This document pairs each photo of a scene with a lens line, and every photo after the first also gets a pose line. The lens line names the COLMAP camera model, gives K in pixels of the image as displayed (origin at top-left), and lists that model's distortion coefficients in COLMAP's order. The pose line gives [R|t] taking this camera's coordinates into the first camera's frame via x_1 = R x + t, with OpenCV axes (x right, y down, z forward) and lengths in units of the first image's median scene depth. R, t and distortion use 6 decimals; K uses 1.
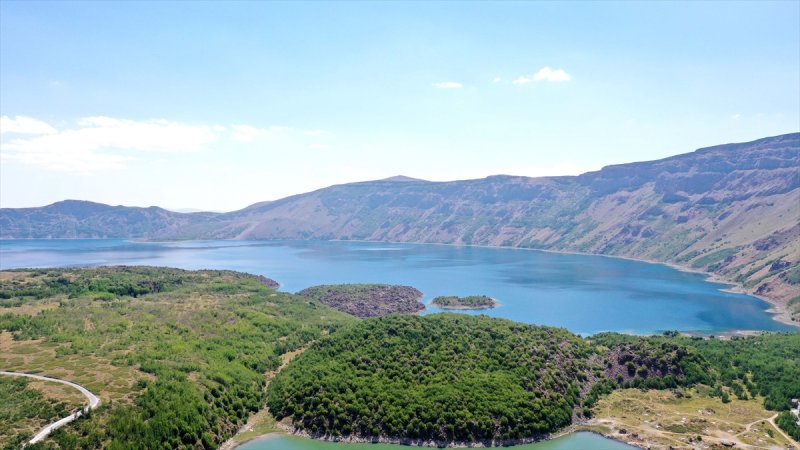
lens RADIAL K [[650.1, 0, 401.9], [0, 650.1, 218.6], [0, 0, 1]] dist [0.008771, -0.002376]
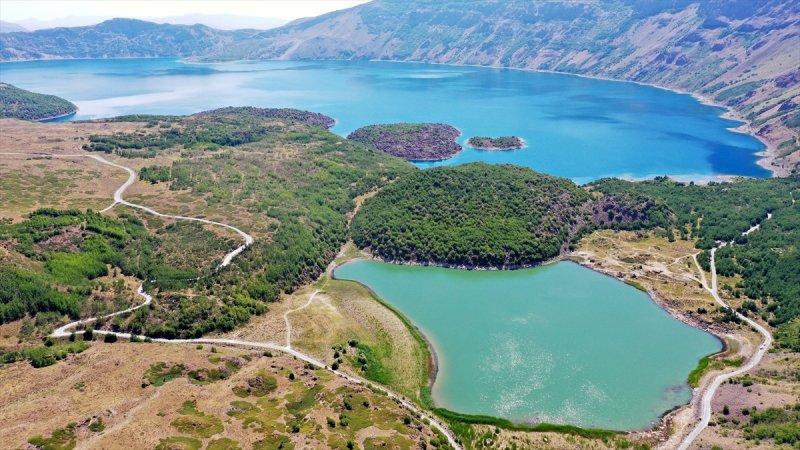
lens RADIAL K [[650.1, 0, 399.0], [0, 650.1, 229.4], [0, 0, 1]] dist [0.008771, -0.002376]
pose [[0.998135, 0.015063, -0.059164, -0.007757], [0.003792, 0.951922, 0.306318, -0.099558], [0.060934, -0.305971, 0.950089, -0.208974]]
